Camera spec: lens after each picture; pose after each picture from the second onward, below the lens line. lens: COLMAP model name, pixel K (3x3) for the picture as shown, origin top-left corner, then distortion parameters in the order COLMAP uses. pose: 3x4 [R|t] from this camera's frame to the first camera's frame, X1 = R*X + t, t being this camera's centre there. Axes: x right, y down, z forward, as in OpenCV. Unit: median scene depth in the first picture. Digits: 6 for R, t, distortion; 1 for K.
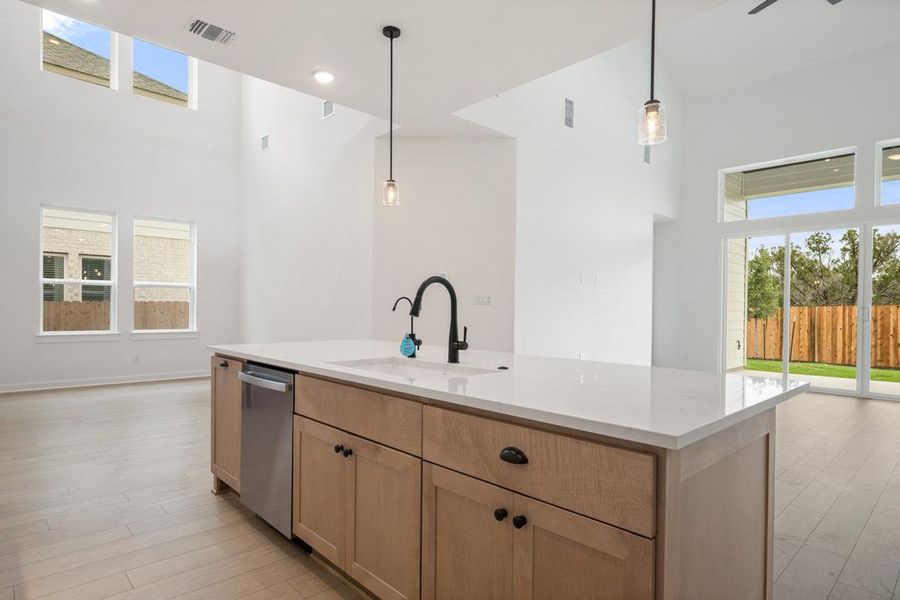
lens RADIAL K [[496.5, 0, 449.9], [0, 496.5, 311.6], [0, 0, 1]] dist [0.000387, 0.000581]
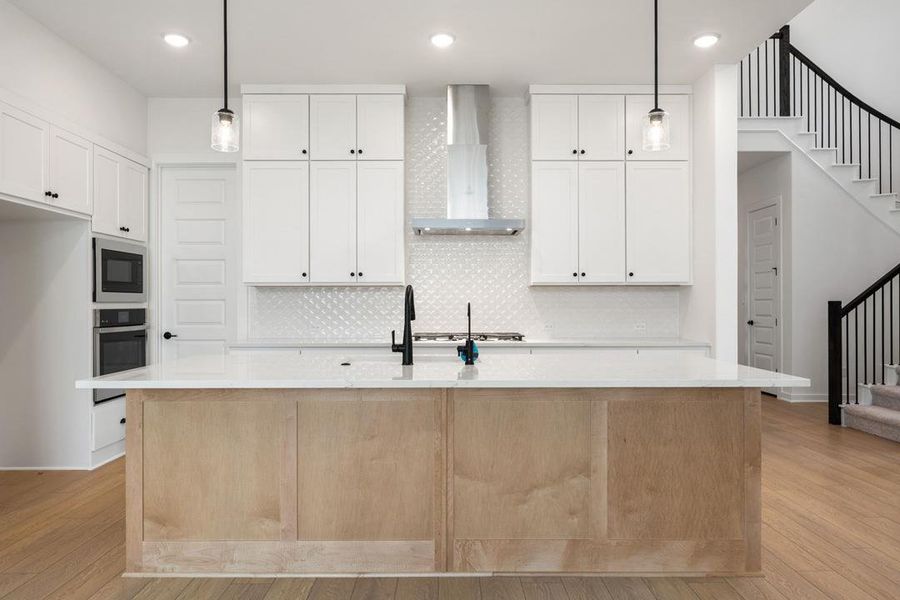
lens RADIAL K [[591.2, 0, 449.6], [0, 591.2, 300.8], [0, 0, 1]] dist [-0.002824, 0.000419]
pose [[-0.683543, -0.010104, -0.729841, 0.265479], [-0.011635, 0.999928, -0.002947, -0.009521], [0.729818, 0.006477, -0.683611, 0.585190]]
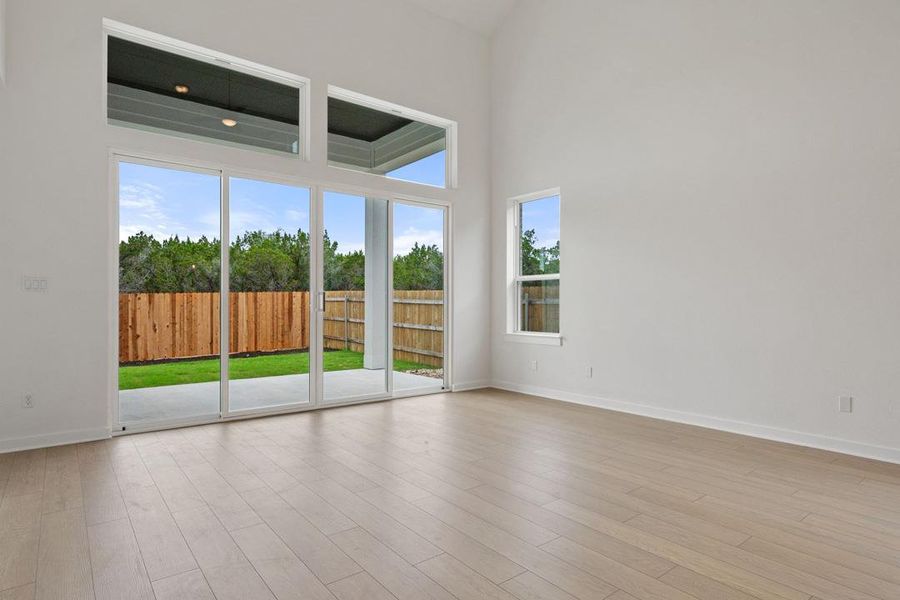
lens RADIAL K [[496.5, 0, 453.8], [0, 496.5, 304.9], [0, 0, 1]] dist [0.000387, 0.000581]
pose [[0.089353, -0.012795, 0.995918, 0.071599], [0.006639, 0.999903, 0.012251, 0.002023], [-0.995978, 0.005517, 0.089430, 0.645421]]
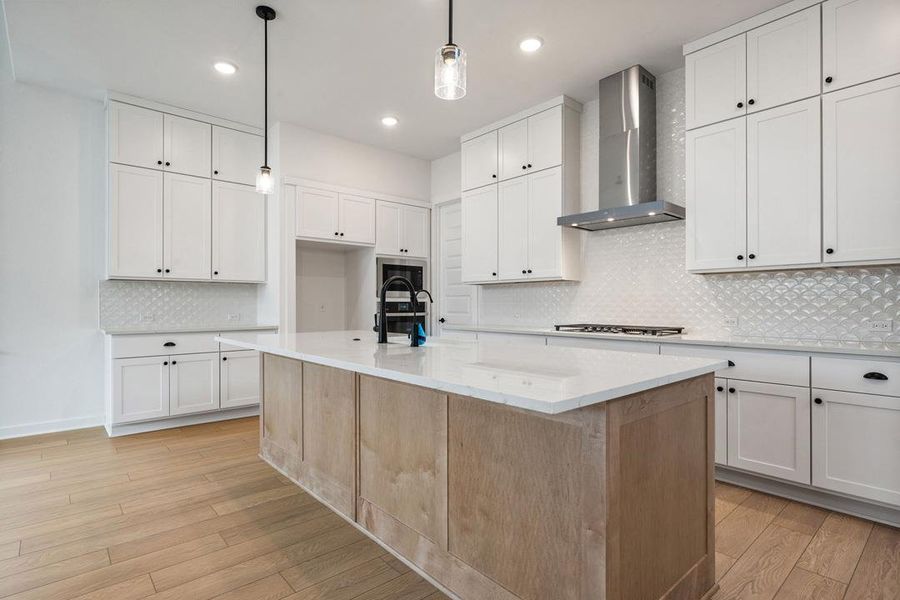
lens RADIAL K [[454.4, 0, 448.7], [0, 454.4, 302.1], [0, 0, 1]] dist [0.001770, -0.002045]
pose [[-0.999233, -0.008186, 0.038296, -0.058236], [-0.007995, 0.999955, 0.005142, -0.002682], [-0.038336, 0.004832, -0.999253, 0.651777]]
